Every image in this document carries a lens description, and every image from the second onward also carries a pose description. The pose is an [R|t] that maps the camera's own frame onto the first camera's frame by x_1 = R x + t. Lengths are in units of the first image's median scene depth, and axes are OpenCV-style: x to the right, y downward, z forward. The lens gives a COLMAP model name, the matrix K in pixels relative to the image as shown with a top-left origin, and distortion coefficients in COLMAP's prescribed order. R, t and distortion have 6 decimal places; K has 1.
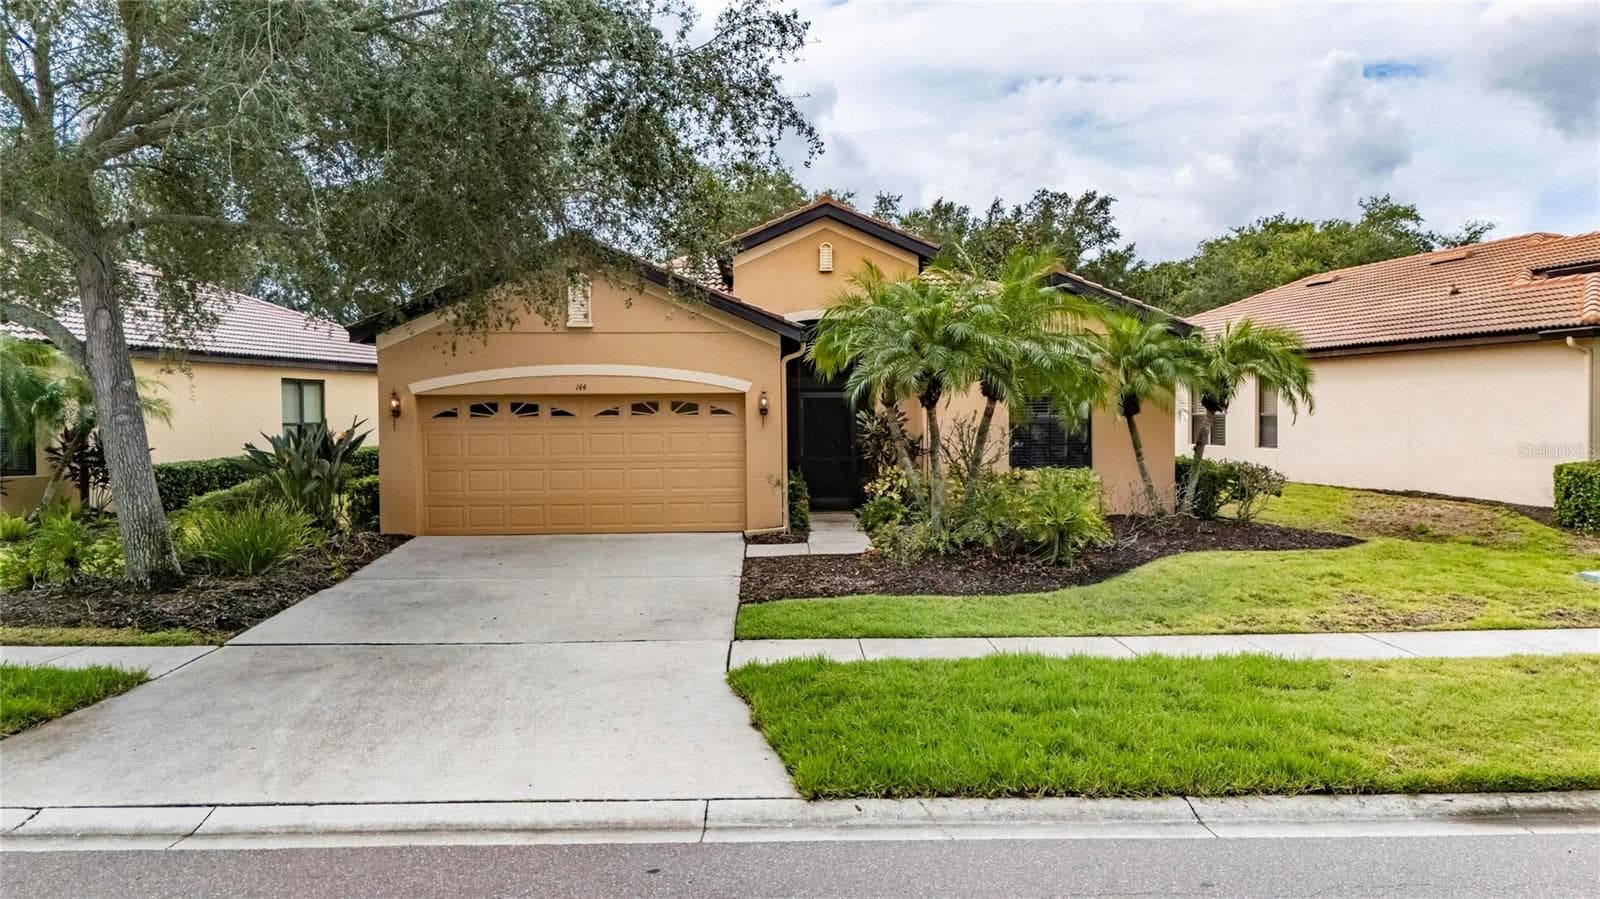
lens RADIAL K [[1182.8, 0, 800.0], [0, 1182.8, 449.5], [0, 0, 1]] dist [0.074981, -0.073412]
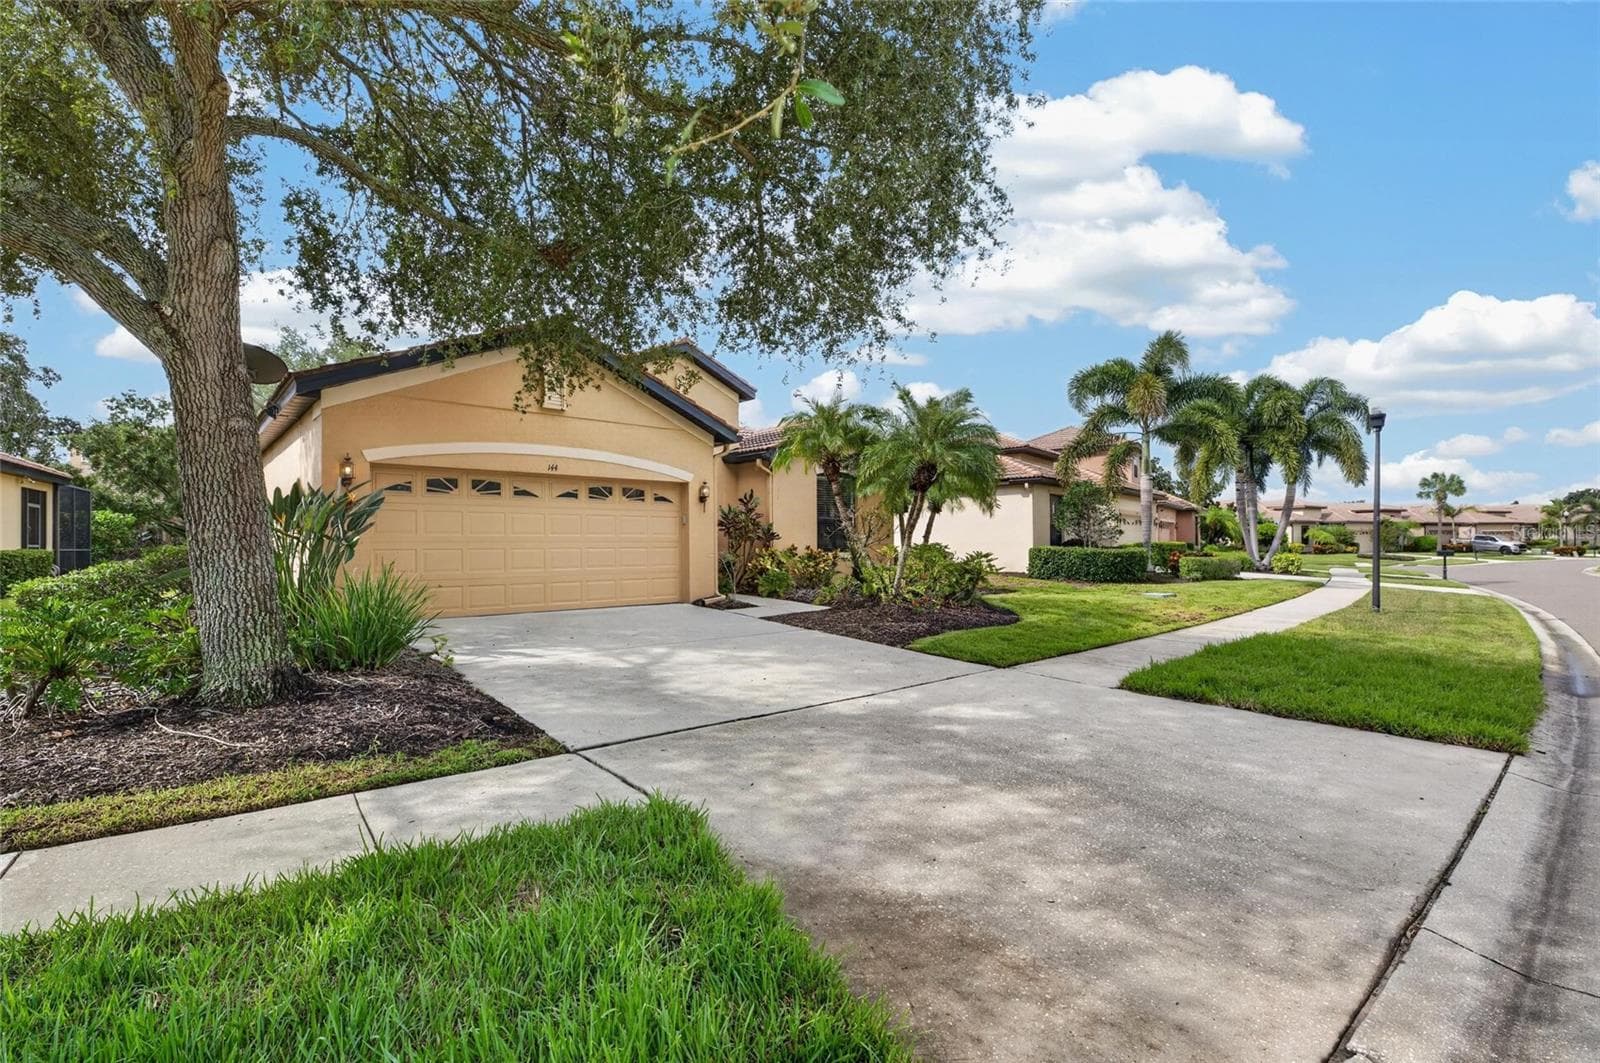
lens RADIAL K [[718.6, 0, 807.1], [0, 718.6, 537.3], [0, 0, 1]] dist [-0.002123, -0.000911]
pose [[0.757028, 0.011491, 0.653281, -0.426826], [0.022518, 0.998793, -0.043662, 0.040132], [-0.652994, 0.047764, 0.755855, 0.389556]]
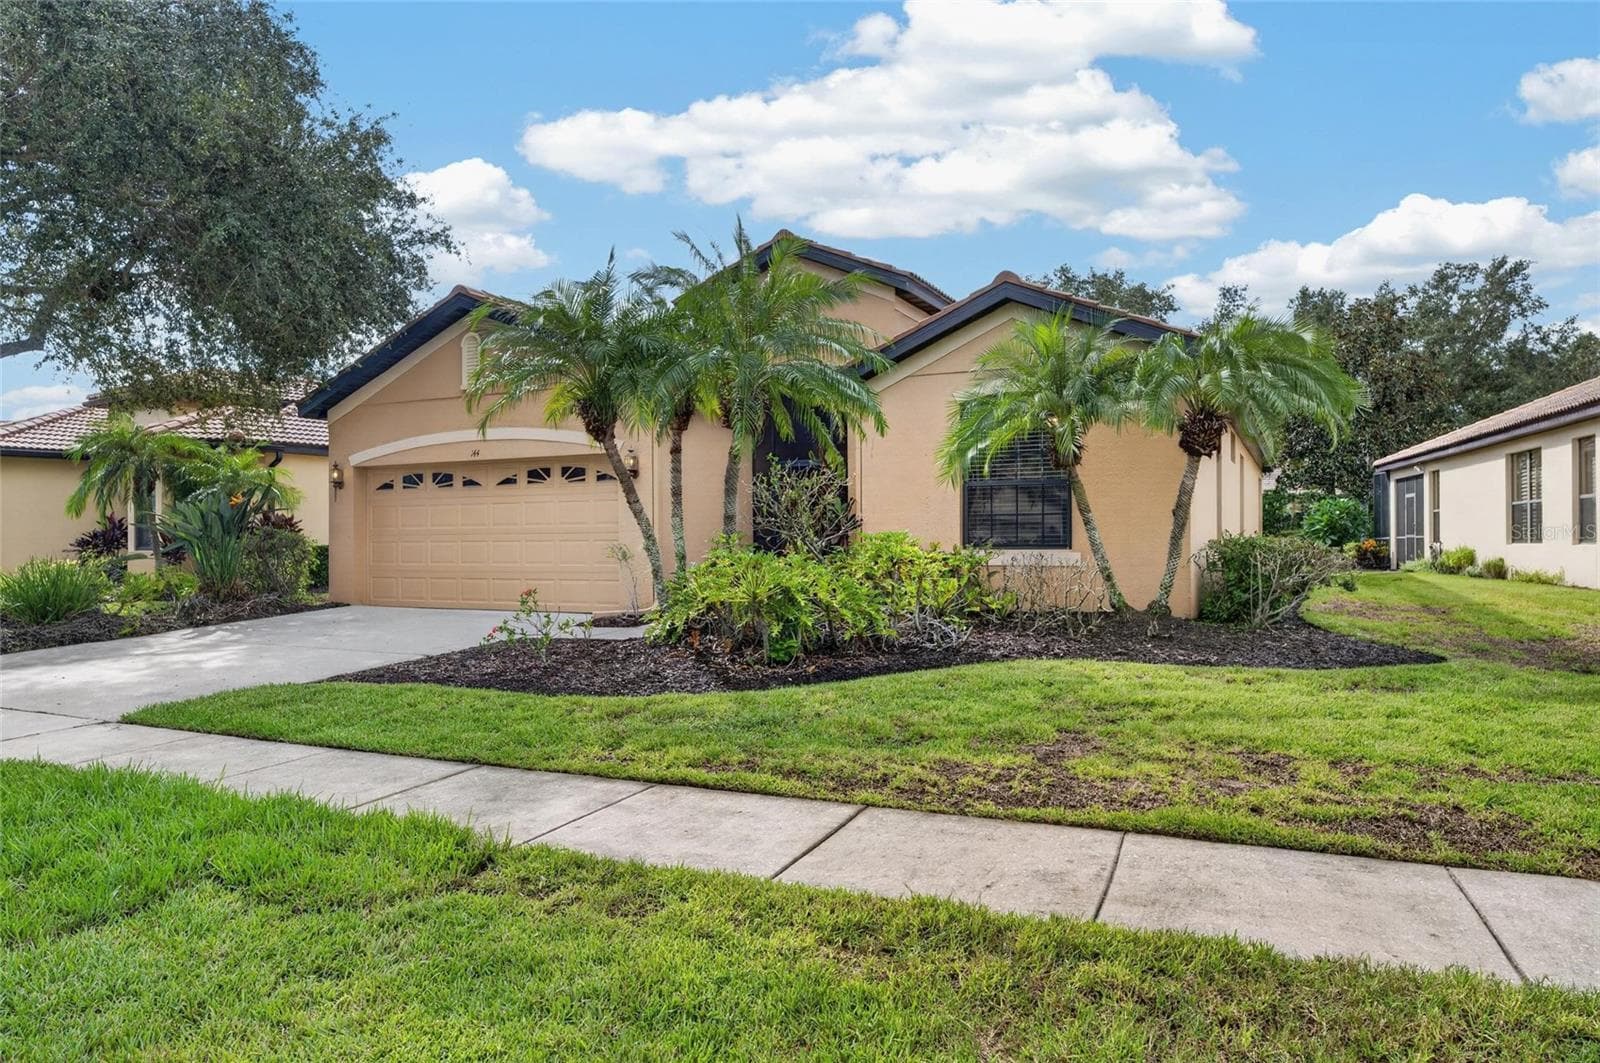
lens RADIAL K [[1031.6, 0, 803.3], [0, 1031.6, 535.2], [0, 0, 1]] dist [0.007195, 0.001702]
pose [[0.884526, -0.000138, -0.466491, 0.430519], [-0.018736, 0.999183, -0.035822, 0.037004], [0.466114, 0.040426, 0.883800, 0.402355]]
